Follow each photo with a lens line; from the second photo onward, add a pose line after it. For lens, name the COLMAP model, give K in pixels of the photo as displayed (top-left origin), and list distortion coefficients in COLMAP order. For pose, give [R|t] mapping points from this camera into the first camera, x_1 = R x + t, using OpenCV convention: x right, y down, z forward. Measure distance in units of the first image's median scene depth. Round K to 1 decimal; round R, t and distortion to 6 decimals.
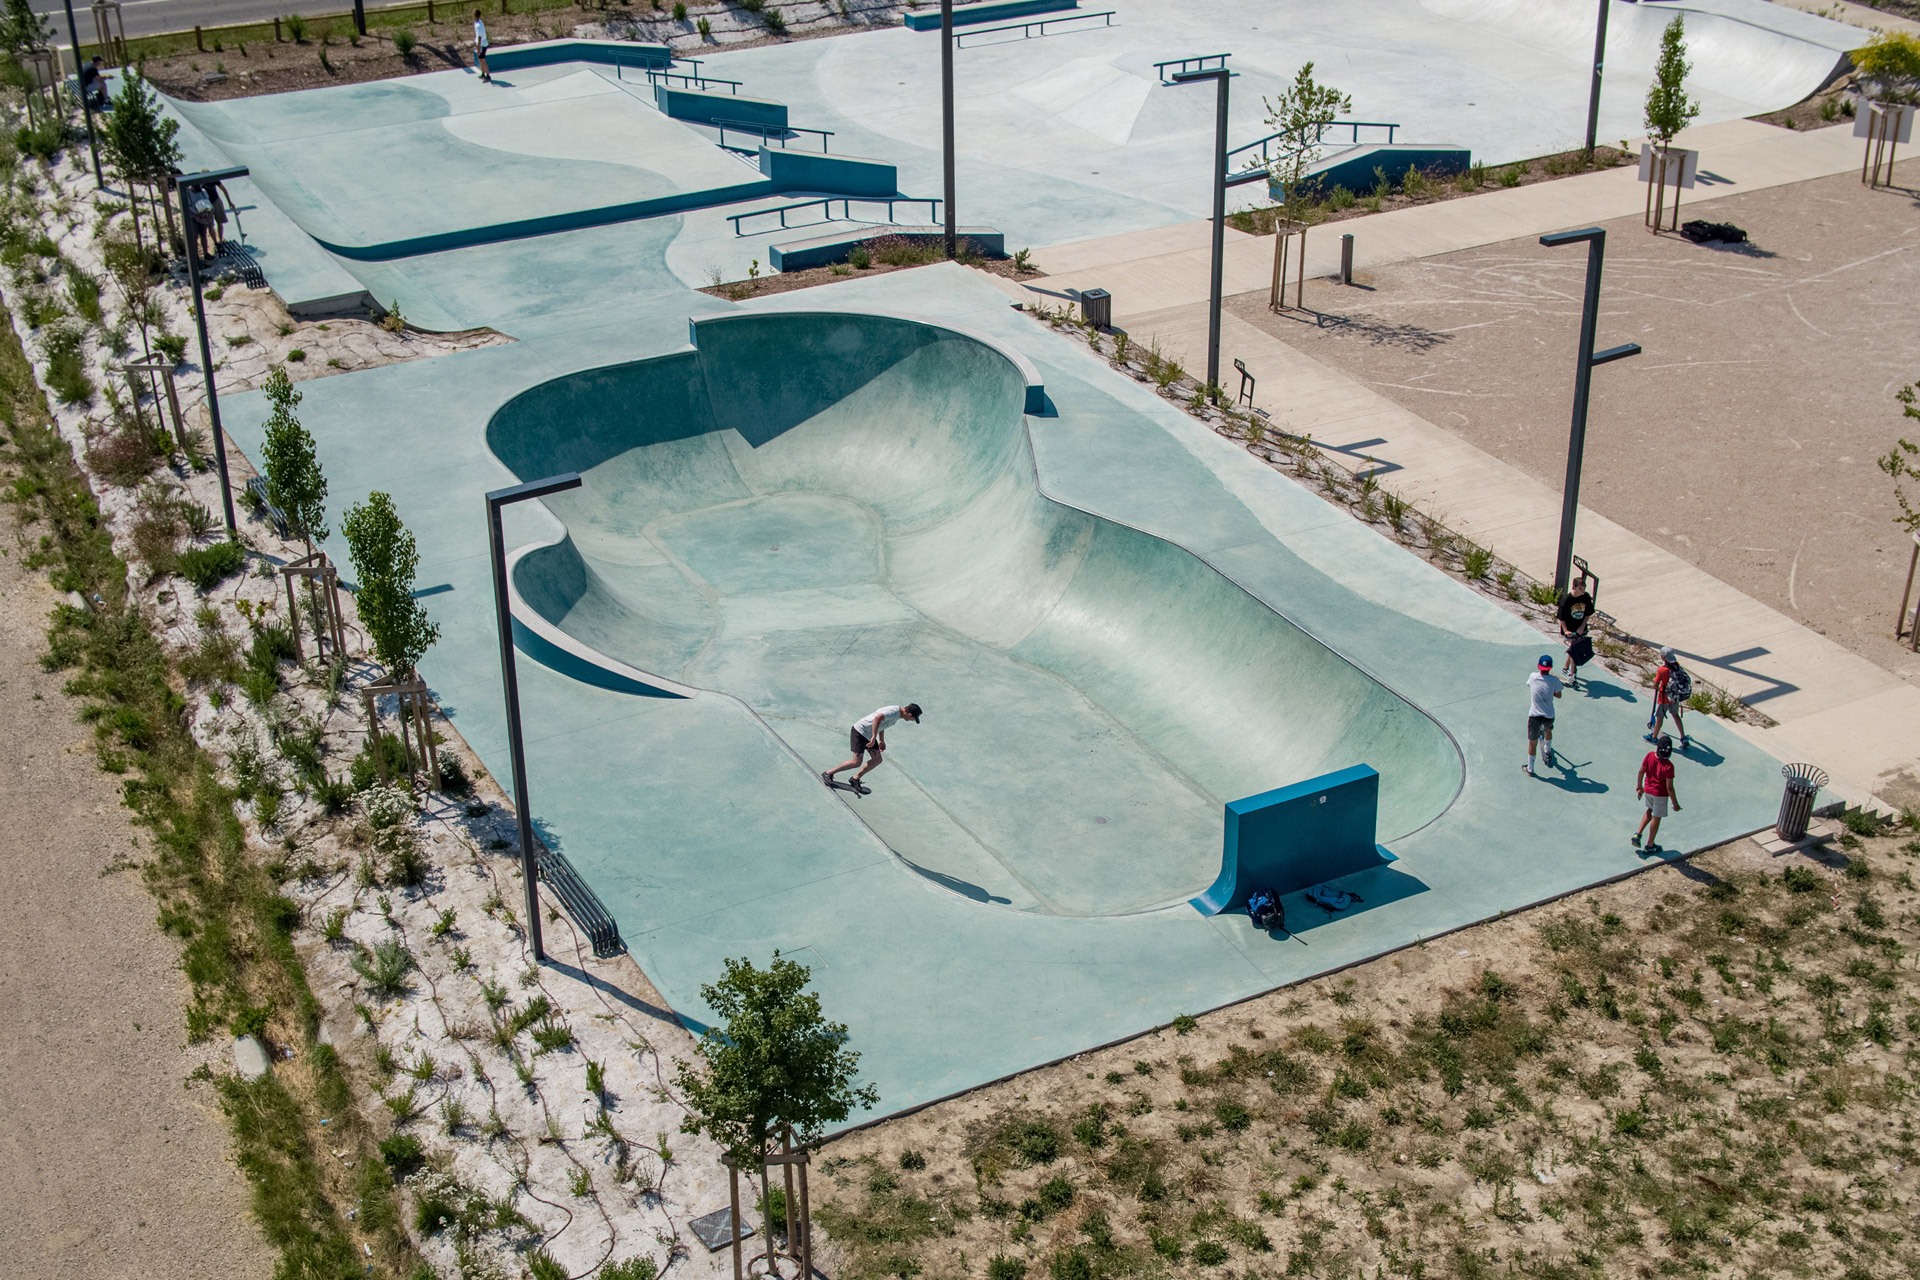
lens RADIAL K [[2711.6, 0, 959.8], [0, 2711.6, 640.5], [0, 0, 1]] dist [0.024706, 0.000000]
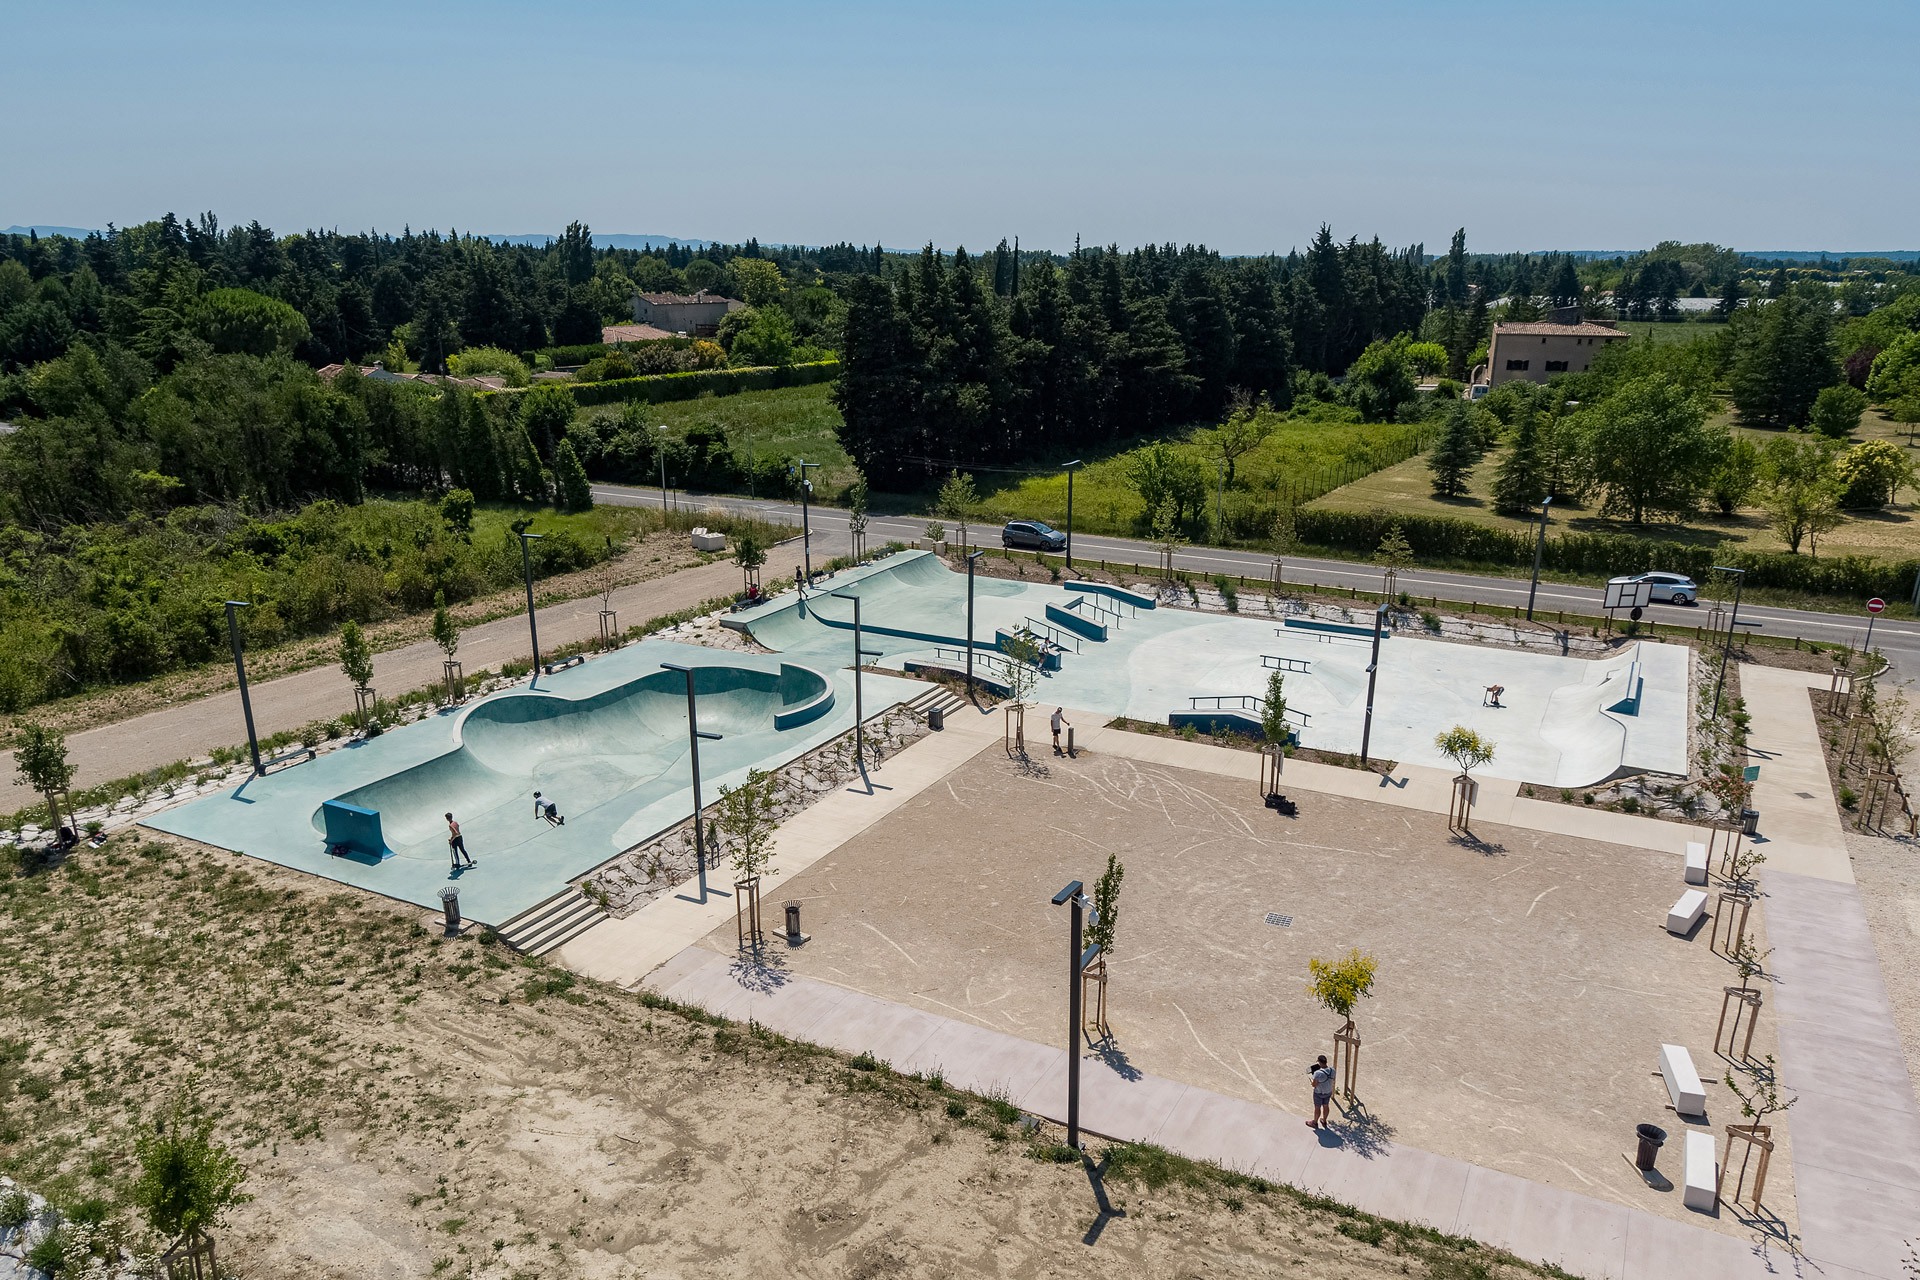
lens RADIAL K [[1411.0, 0, 960.9], [0, 1411.0, 640.2], [0, 0, 1]] dist [-0.005779, -0.001228]
pose [[0.573263, 0.231514, -0.785984, 0.880448], [-0.388507, 0.921368, -0.011969, -0.173910], [0.721409, 0.312221, 0.618131, 0.372305]]
